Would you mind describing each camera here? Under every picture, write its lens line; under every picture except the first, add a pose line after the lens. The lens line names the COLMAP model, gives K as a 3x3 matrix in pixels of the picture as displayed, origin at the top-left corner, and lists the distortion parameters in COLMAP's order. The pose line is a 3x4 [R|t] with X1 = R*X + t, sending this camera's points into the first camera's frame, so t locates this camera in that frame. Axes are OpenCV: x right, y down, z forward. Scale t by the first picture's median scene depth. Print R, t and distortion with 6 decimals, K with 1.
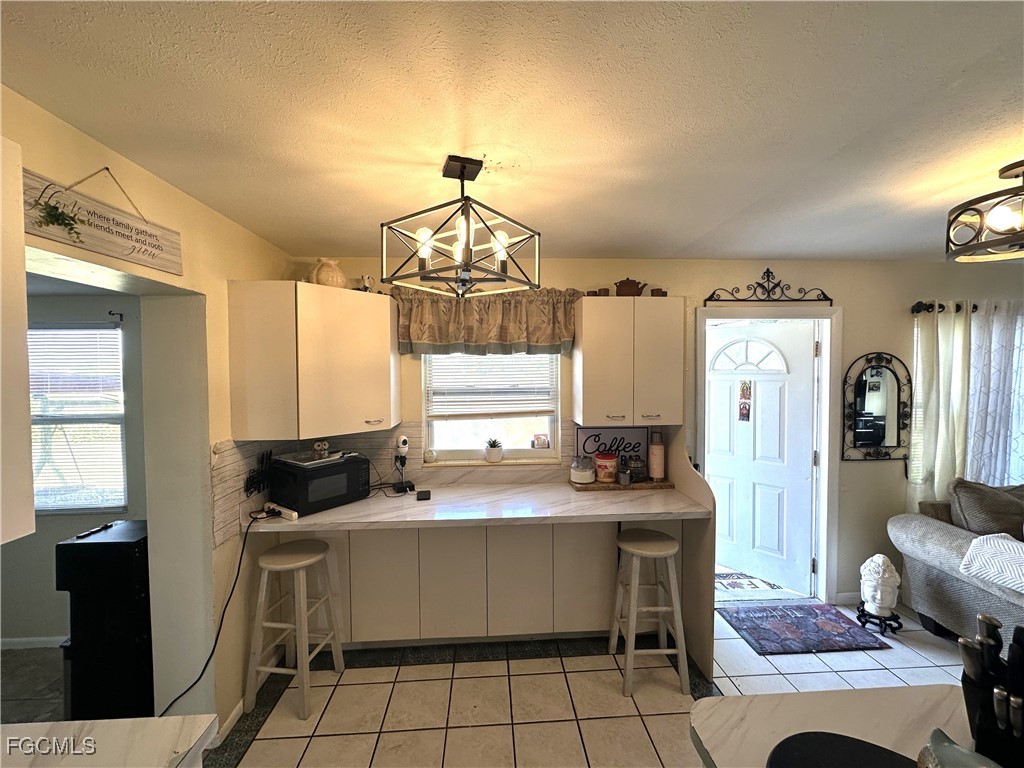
lens RADIAL K [[408.7, 0, 512.0], [0, 408.7, 384.0], [0, 0, 1]] dist [-0.001542, 0.000375]
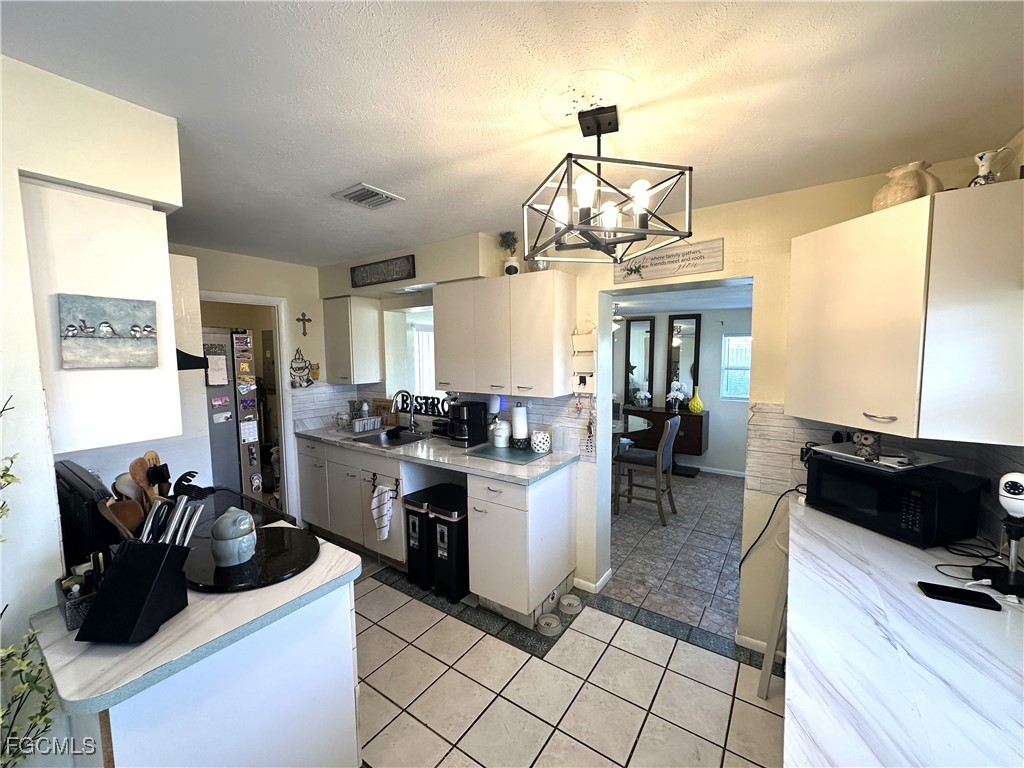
lens RADIAL K [[408.7, 0, 512.0], [0, 408.7, 384.0], [0, 0, 1]] dist [-0.001542, 0.000375]
pose [[-0.616861, 0.078974, -0.783100, 0.776878], [-0.011078, 0.993984, 0.108968, -0.034961], [0.786994, 0.075893, -0.612275, 1.457895]]
